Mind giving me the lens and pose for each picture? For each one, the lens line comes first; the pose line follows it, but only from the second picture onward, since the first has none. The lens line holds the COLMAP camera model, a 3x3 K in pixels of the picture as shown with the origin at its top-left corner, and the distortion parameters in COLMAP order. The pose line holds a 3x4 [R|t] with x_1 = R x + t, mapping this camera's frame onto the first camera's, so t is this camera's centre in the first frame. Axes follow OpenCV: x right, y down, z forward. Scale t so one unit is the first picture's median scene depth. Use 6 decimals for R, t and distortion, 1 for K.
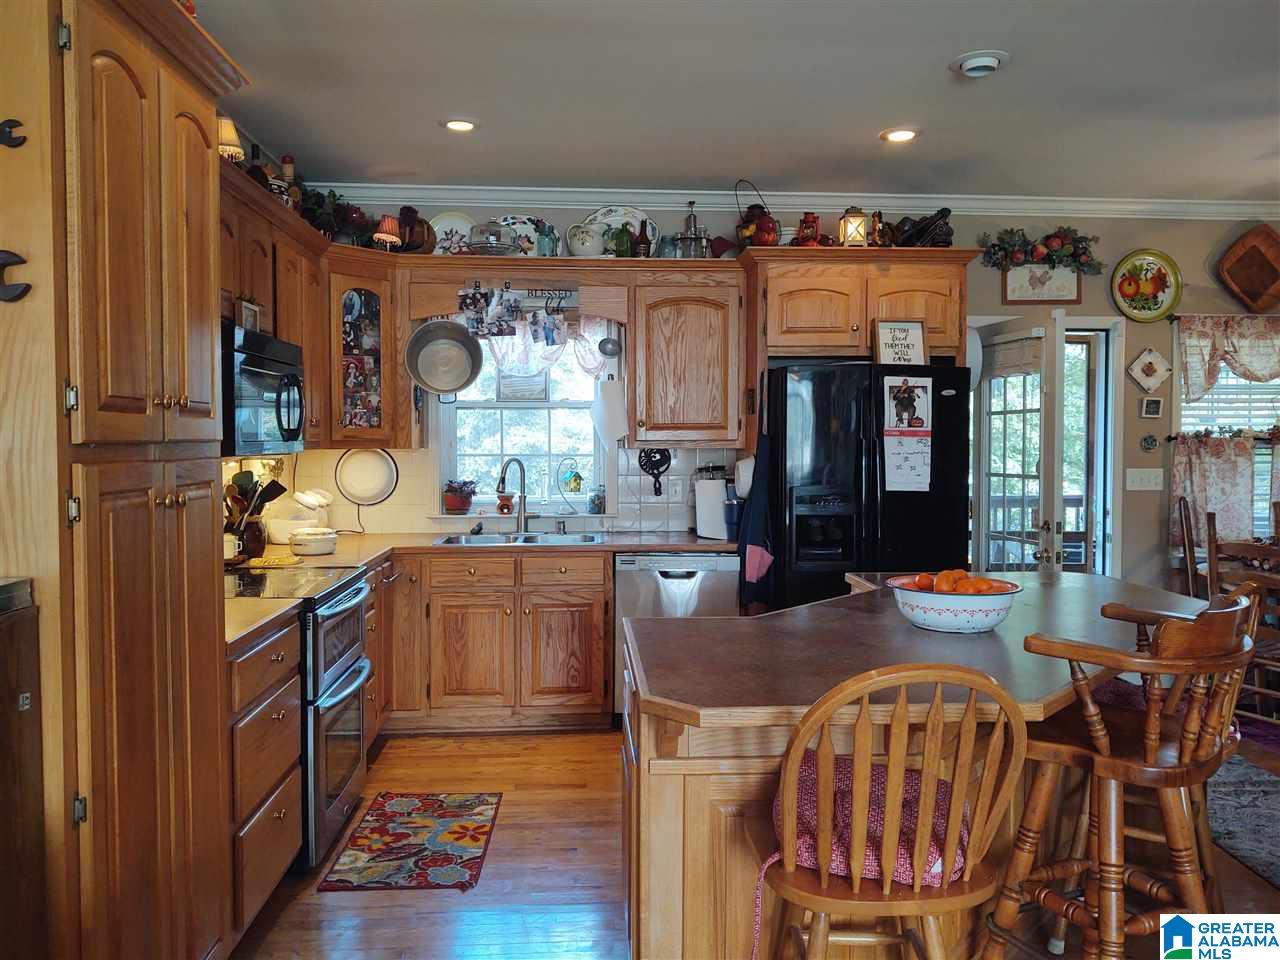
lens RADIAL K [[994.7, 0, 640.0], [0, 994.7, 480.0], [0, 0, 1]] dist [0.010413, 0.000639]
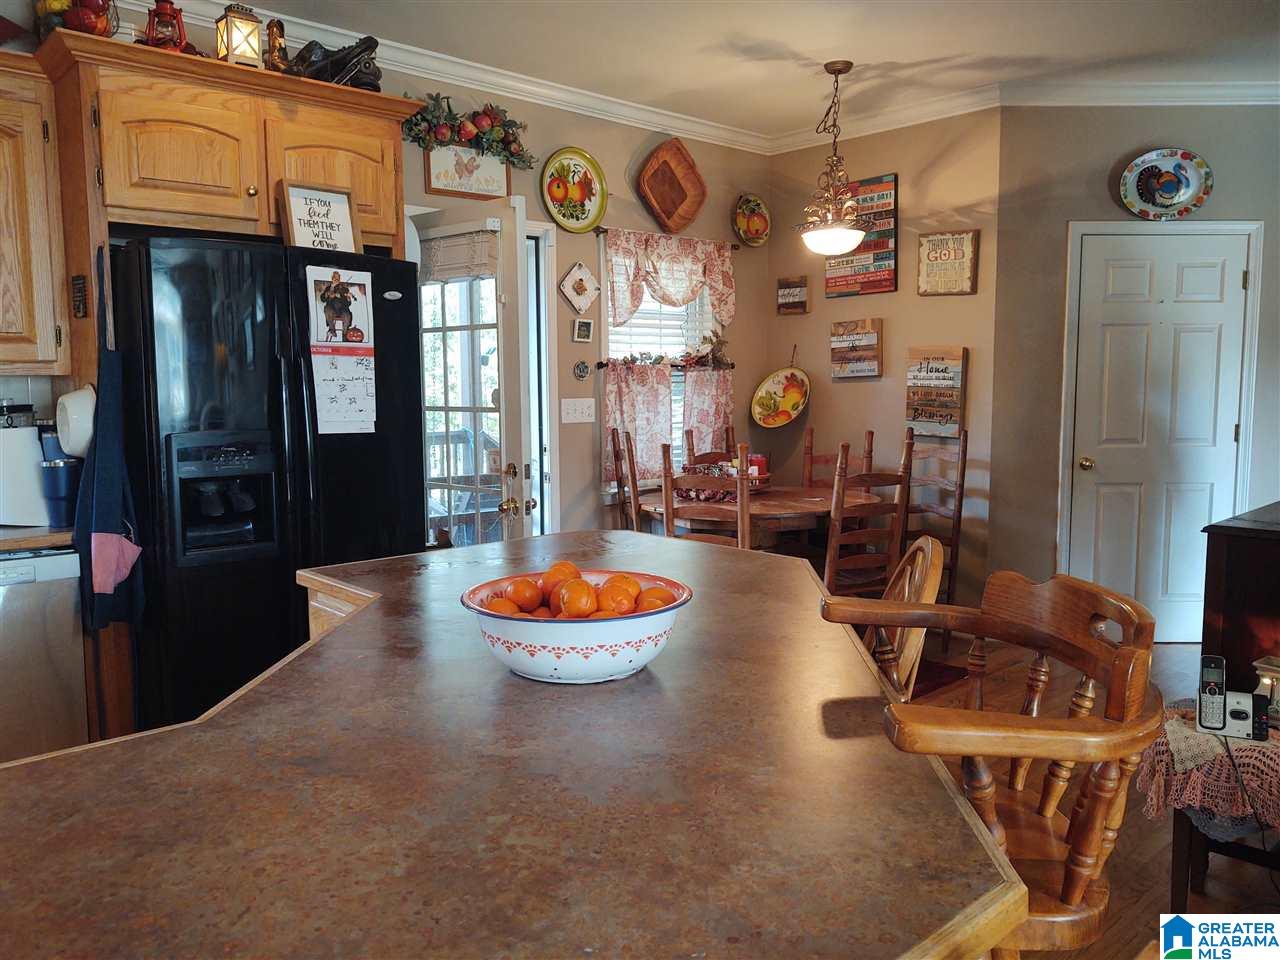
lens RADIAL K [[943.5, 0, 640.0], [0, 943.5, 480.0], [0, 0, 1]] dist [-0.001420, -0.030220]
pose [[0.755988, -0.072041, 0.650610, -0.010126], [0.034253, 0.996917, 0.070586, 0.003750], [-0.653689, -0.031077, 0.756125, 0.339720]]
